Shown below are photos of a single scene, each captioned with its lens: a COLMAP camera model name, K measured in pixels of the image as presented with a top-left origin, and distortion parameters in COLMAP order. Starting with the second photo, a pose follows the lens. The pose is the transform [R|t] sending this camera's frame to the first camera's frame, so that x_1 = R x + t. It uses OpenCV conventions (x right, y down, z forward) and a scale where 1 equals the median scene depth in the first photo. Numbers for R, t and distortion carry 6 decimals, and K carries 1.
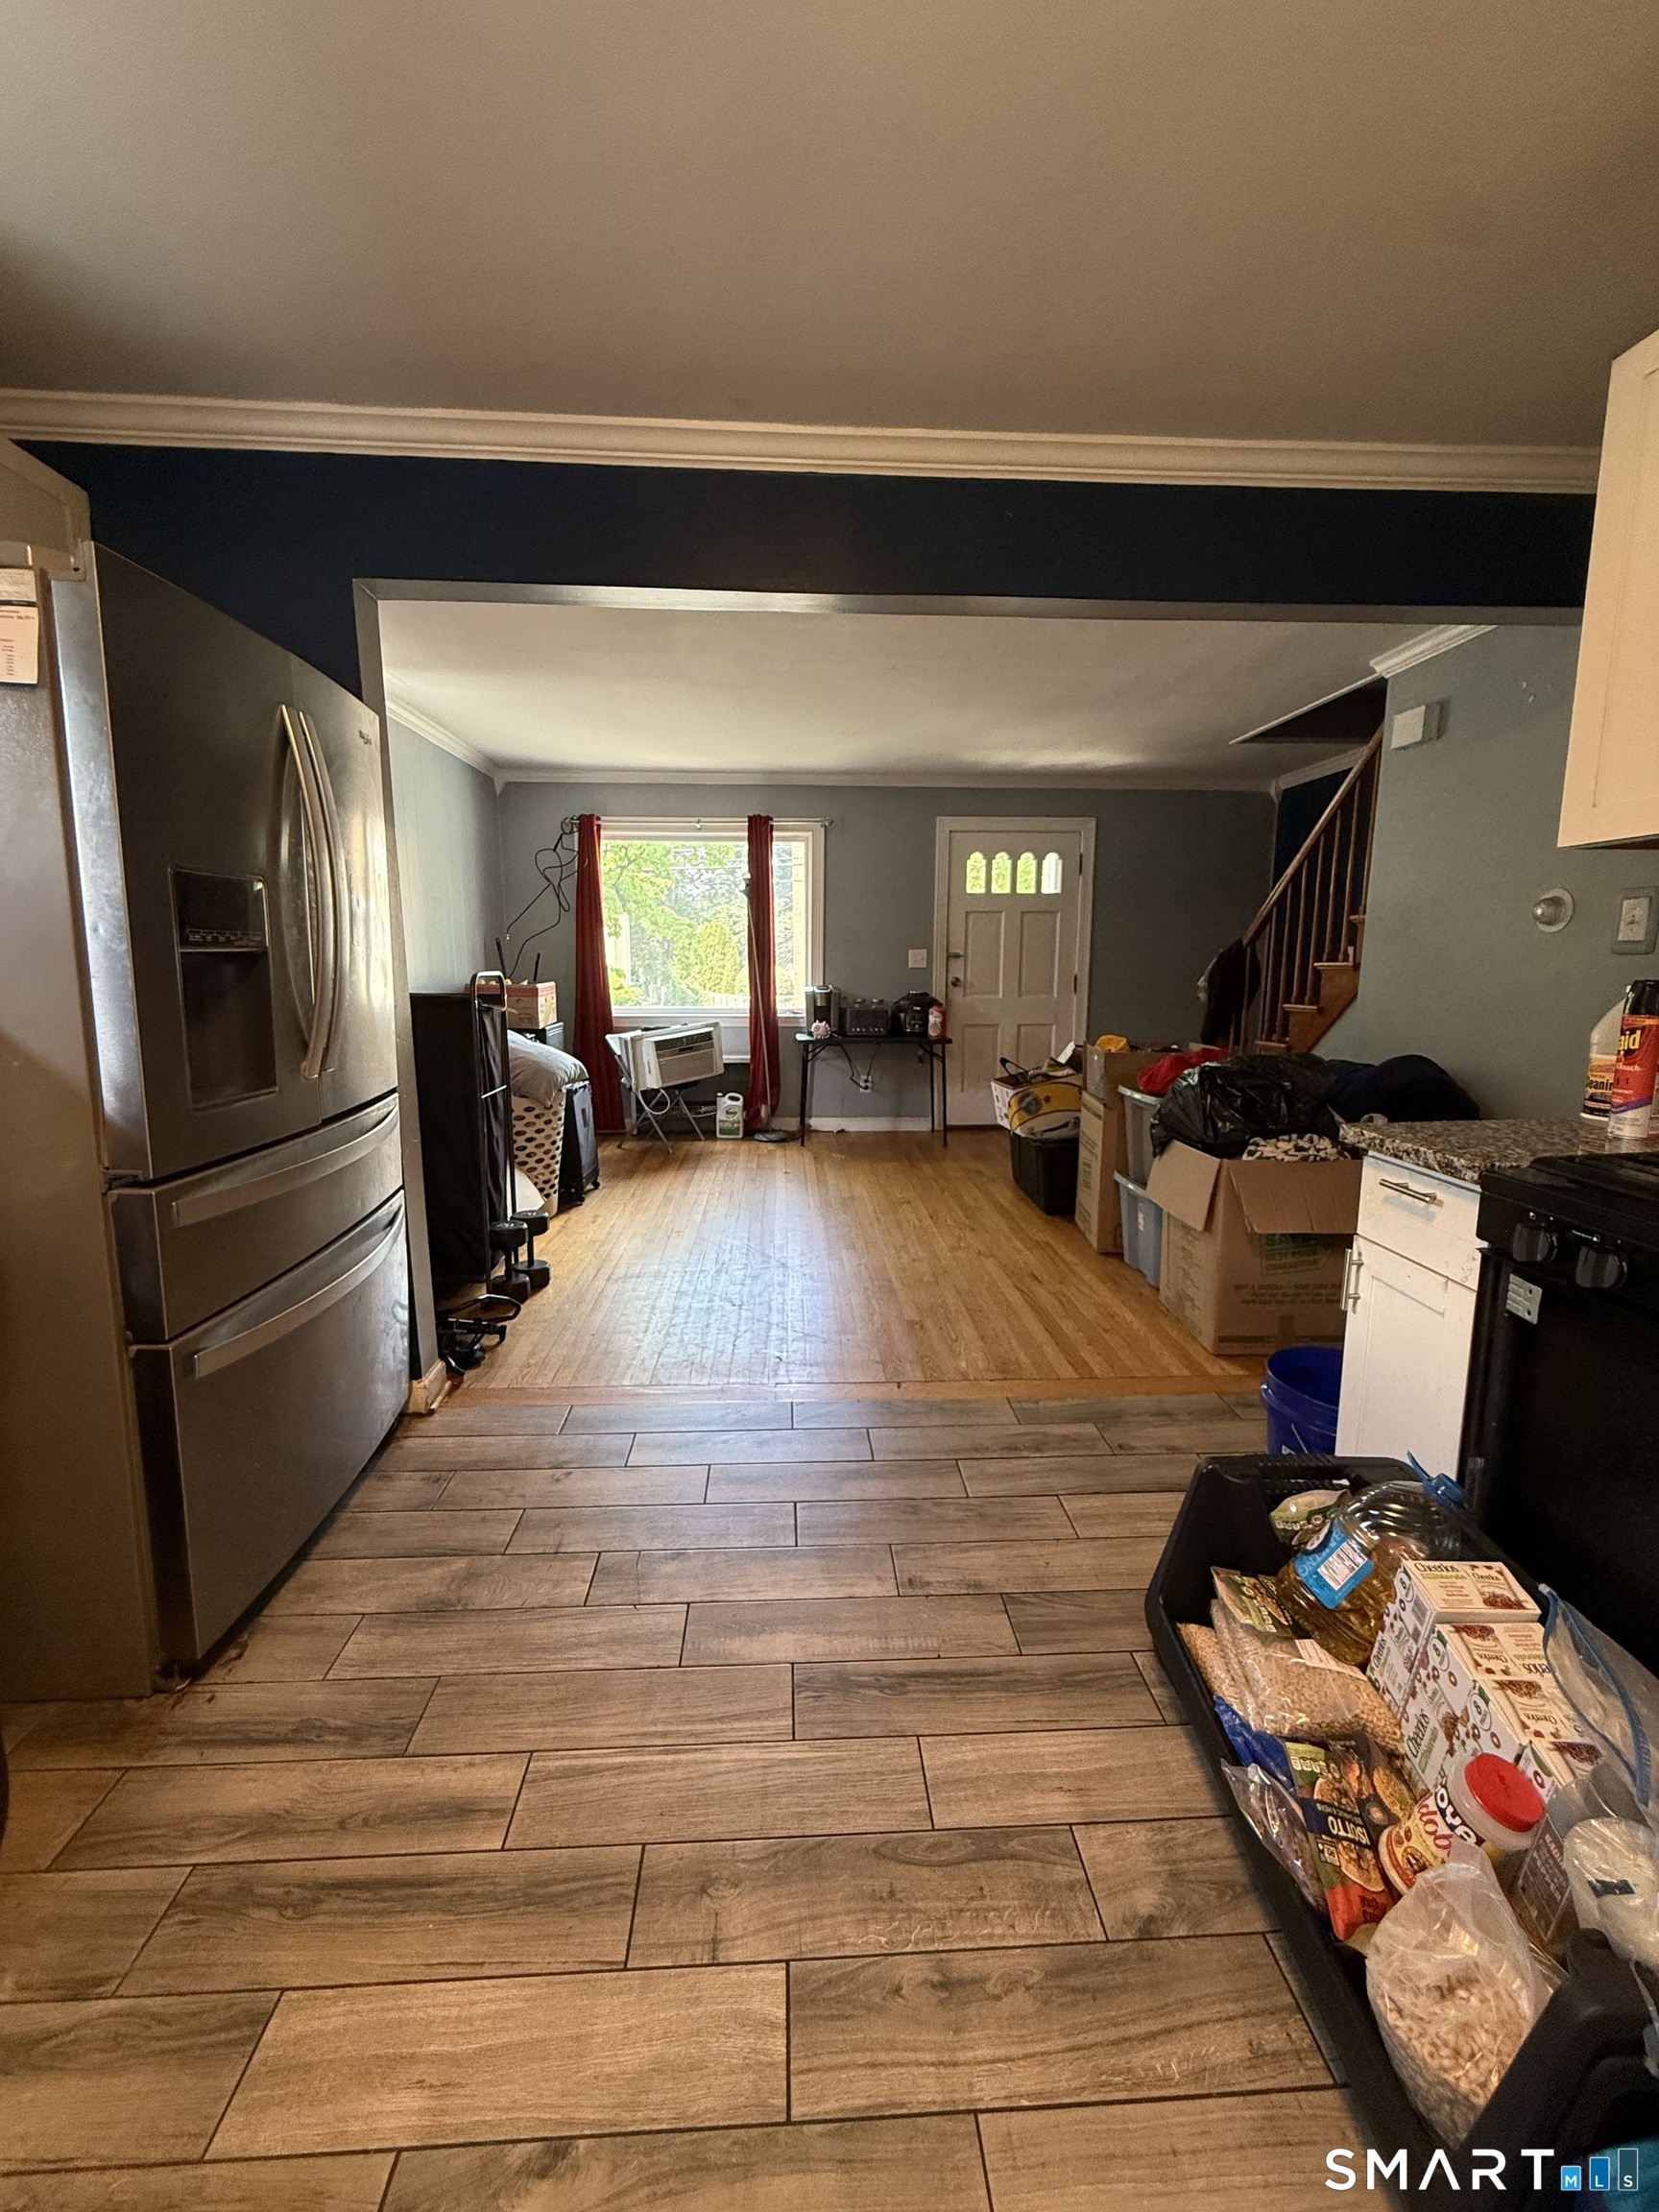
lens RADIAL K [[881.8, 0, 829.4], [0, 881.8, 1103.1], [0, 0, 1]] dist [-0.002648, 0.001298]
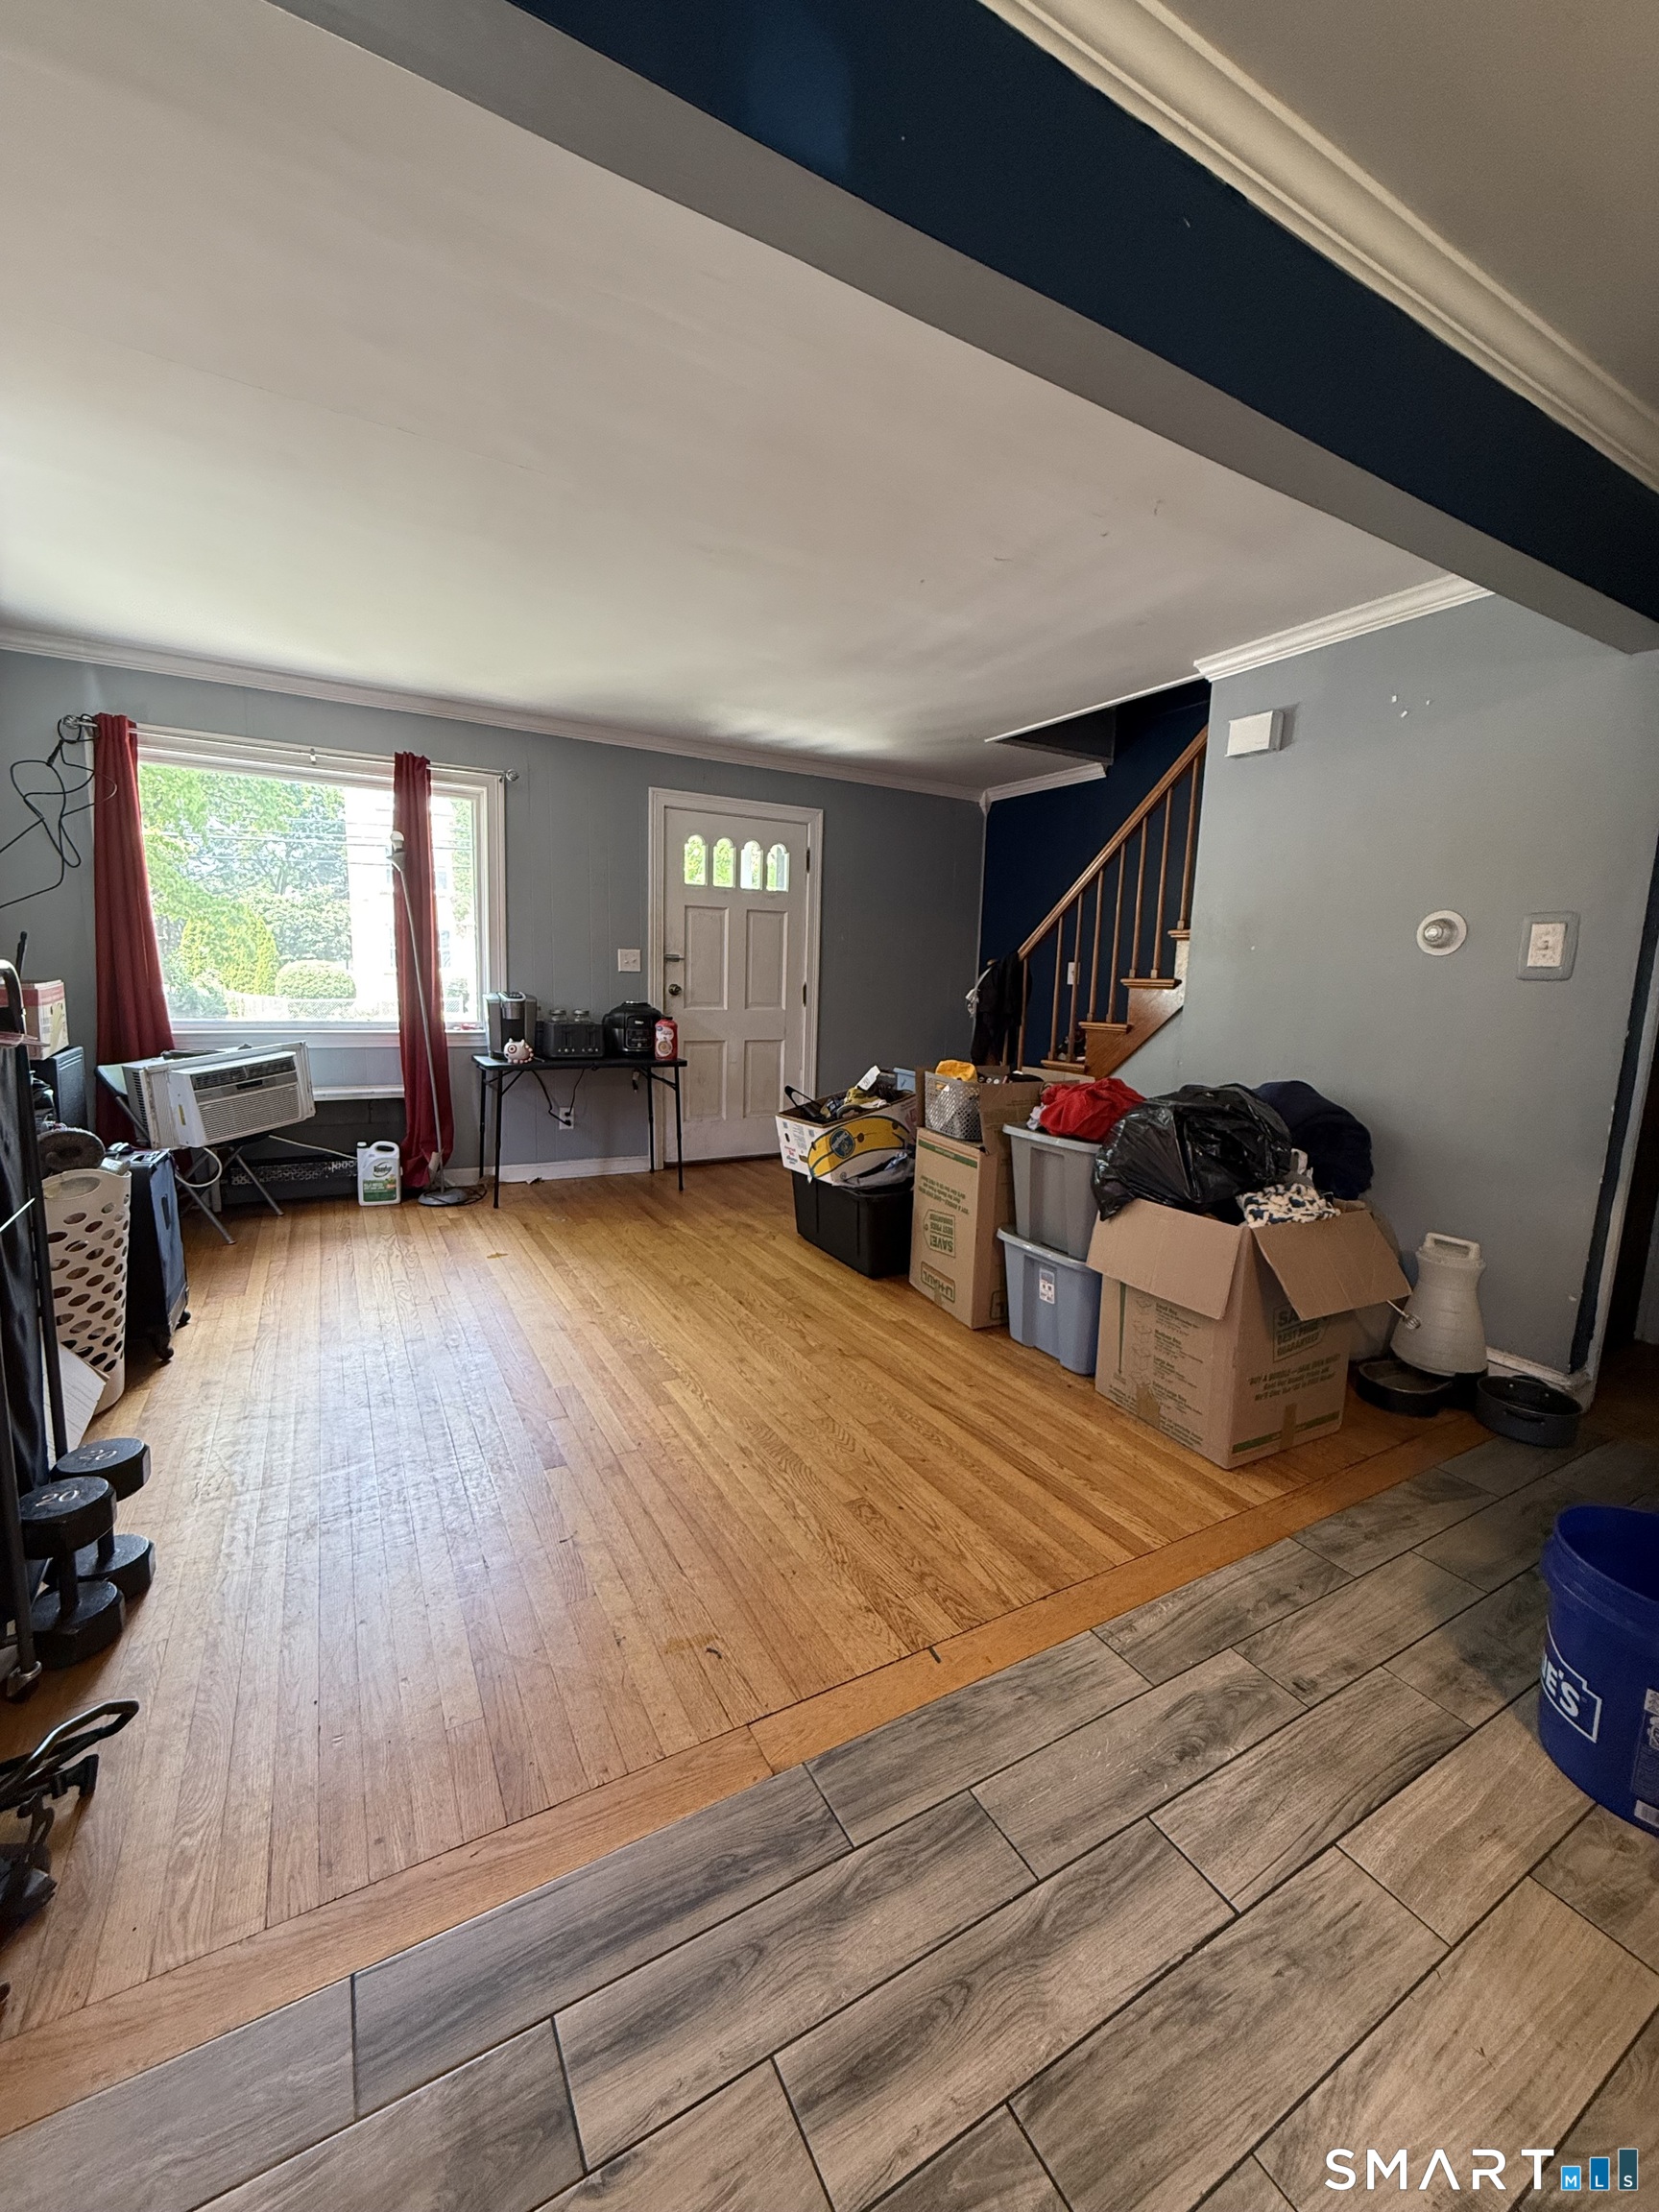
lens RADIAL K [[881.8, 0, 832.7], [0, 881.8, 1101.6], [0, 0, 1]] dist [-0.002648, 0.001298]
pose [[0.892736, -0.039815, 0.448818, -0.142579], [0.043288, 0.999059, 0.002525, -0.040644], [-0.448497, 0.017175, 0.893619, 0.278207]]
